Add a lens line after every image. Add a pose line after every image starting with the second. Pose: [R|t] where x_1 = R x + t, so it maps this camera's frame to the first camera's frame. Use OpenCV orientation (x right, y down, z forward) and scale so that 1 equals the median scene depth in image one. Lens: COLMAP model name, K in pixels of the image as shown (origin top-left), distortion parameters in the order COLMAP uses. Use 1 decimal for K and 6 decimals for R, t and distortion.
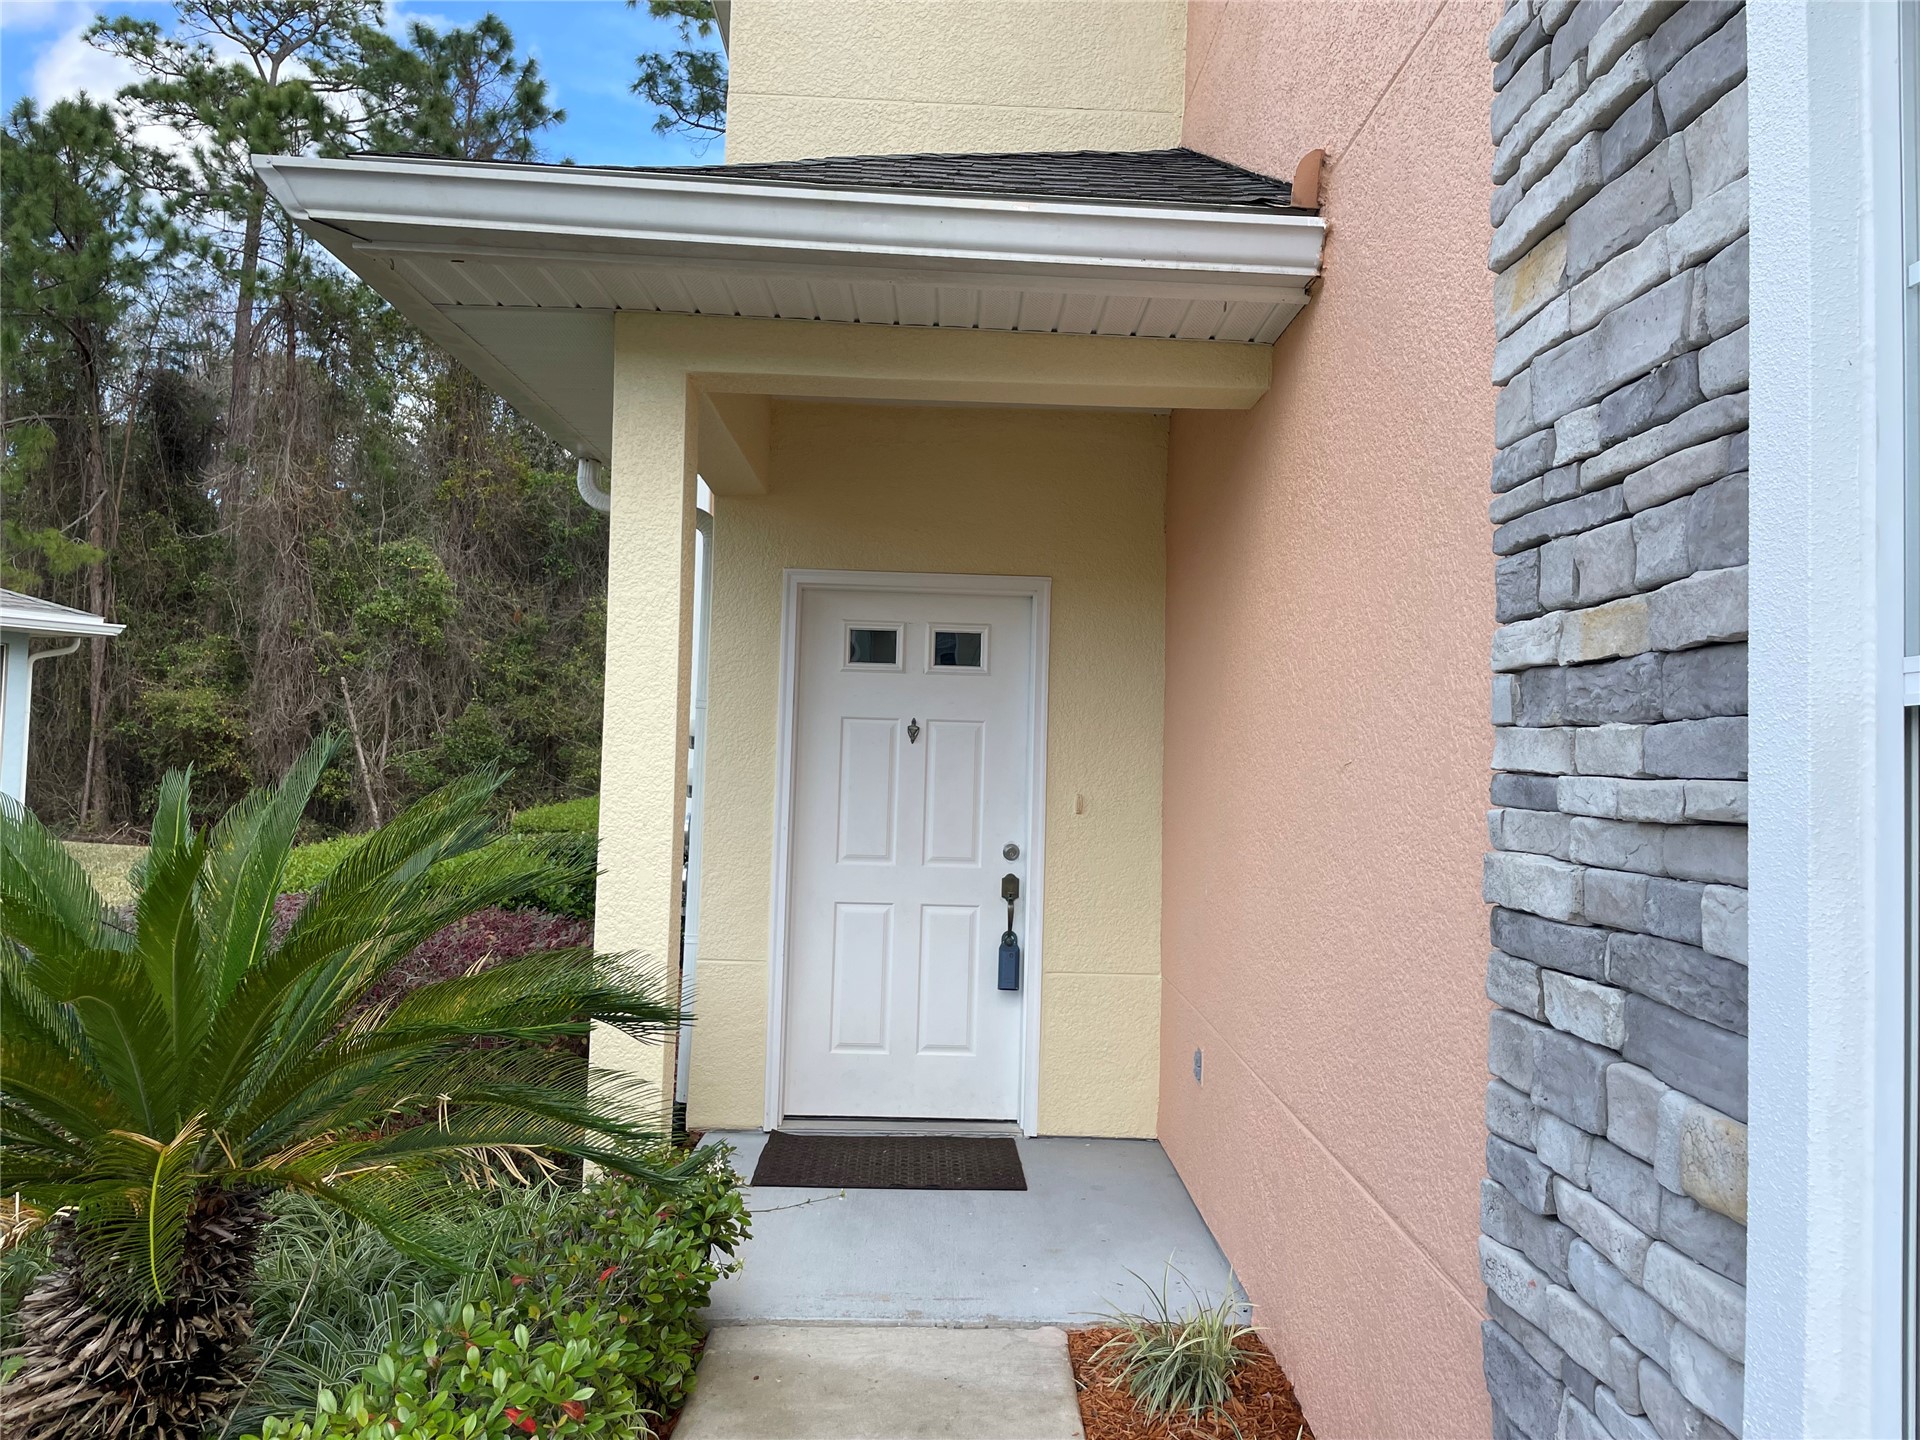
lens RADIAL K [[1446.5, 0, 963.2], [0, 1446.5, 712.1], [0, 0, 1]] dist [0.015216, 0.003259]
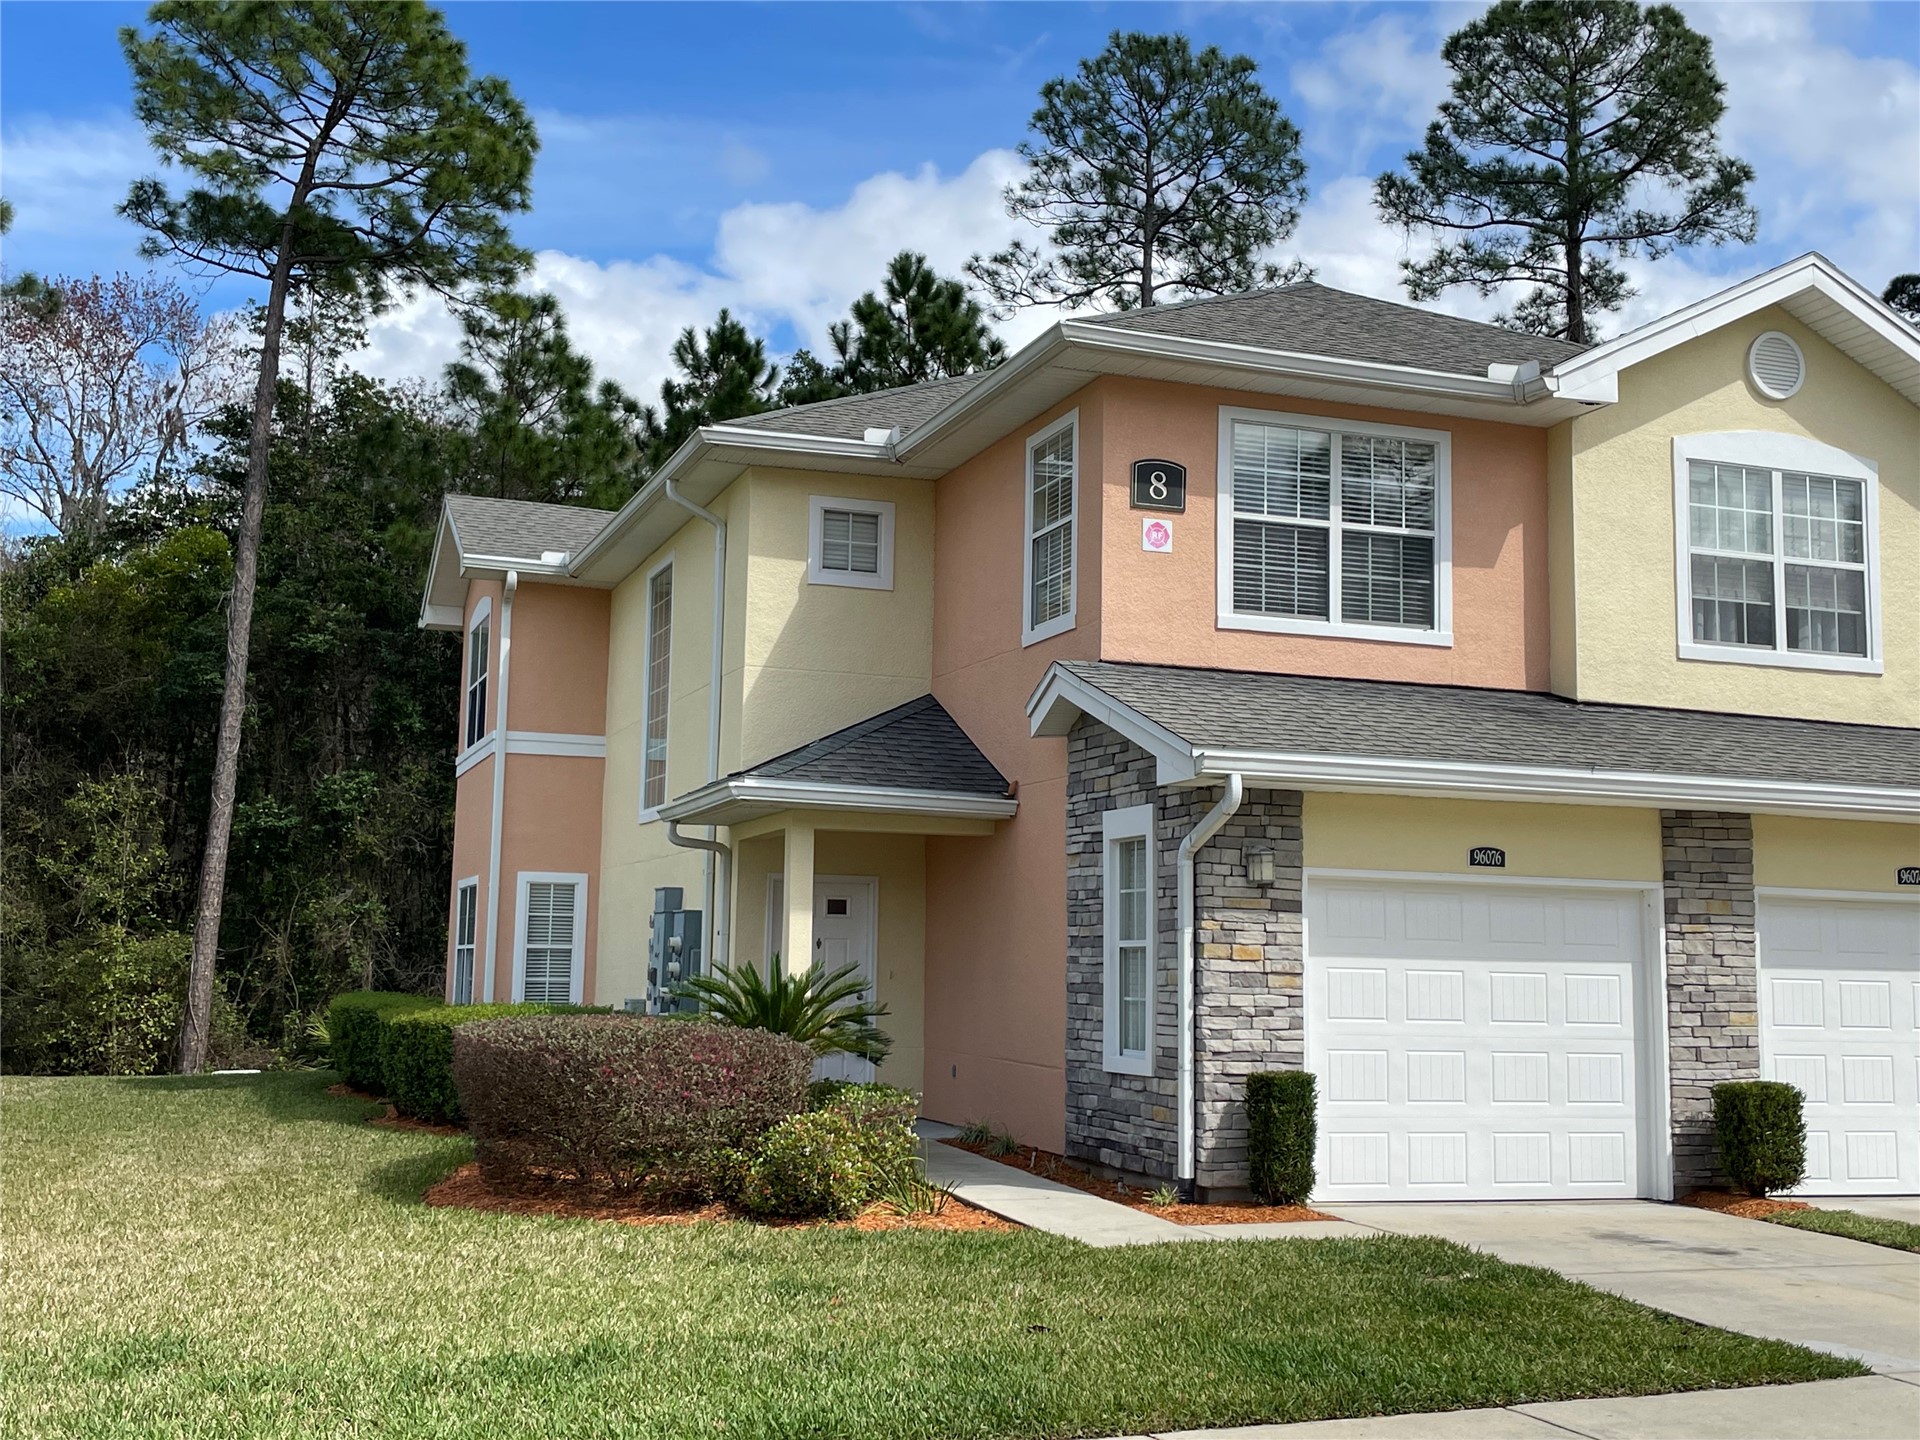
lens RADIAL K [[2127.5, 0, 960.7], [0, 2127.5, 720.1], [0, 0, 1]] dist [0.004659, 0.000000]
pose [[0.947724, 0.025489, 0.318070, -2.474223], [0.001033, 0.996554, -0.082937, -0.174467], [-0.319088, 0.078930, 0.944433, -6.225161]]
